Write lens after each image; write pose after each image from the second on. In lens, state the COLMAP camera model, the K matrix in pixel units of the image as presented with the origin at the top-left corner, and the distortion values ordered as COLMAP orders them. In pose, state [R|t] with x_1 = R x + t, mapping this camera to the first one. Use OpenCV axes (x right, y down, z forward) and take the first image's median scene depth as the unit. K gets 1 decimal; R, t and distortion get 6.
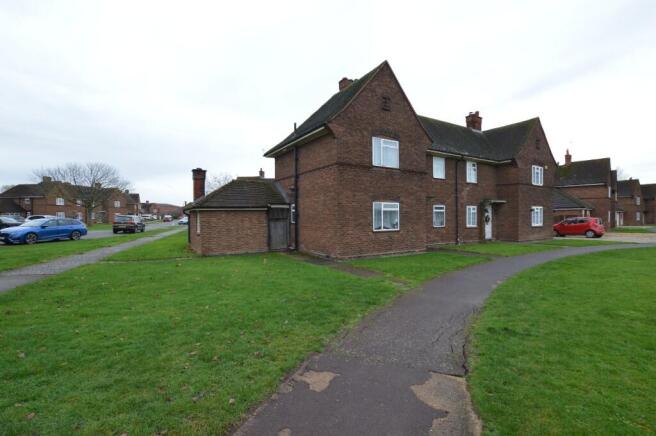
lens RADIAL K [[293.8, 0, 326.1], [0, 293.8, 216.8], [0, 0, 1]] dist [-0.030690, 0.001924]
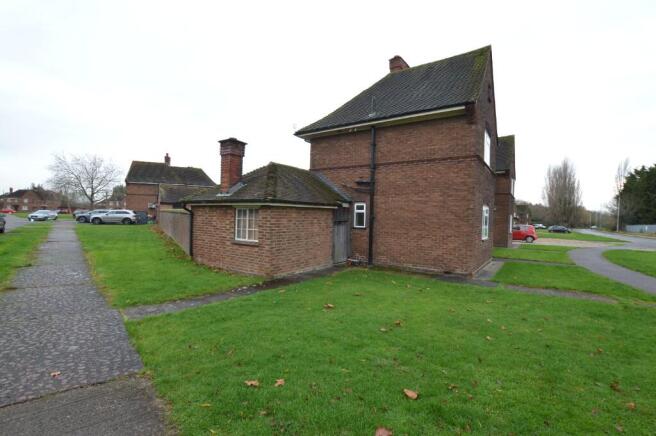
lens RADIAL K [[293.8, 0, 328.1], [0, 293.8, 215.1], [0, 0, 1]] dist [-0.030690, 0.001924]
pose [[0.916669, 0.034407, 0.398164, -0.497089], [-0.032502, 0.999405, -0.011534, 0.000746], [-0.398324, -0.002368, 0.917242, 0.339290]]
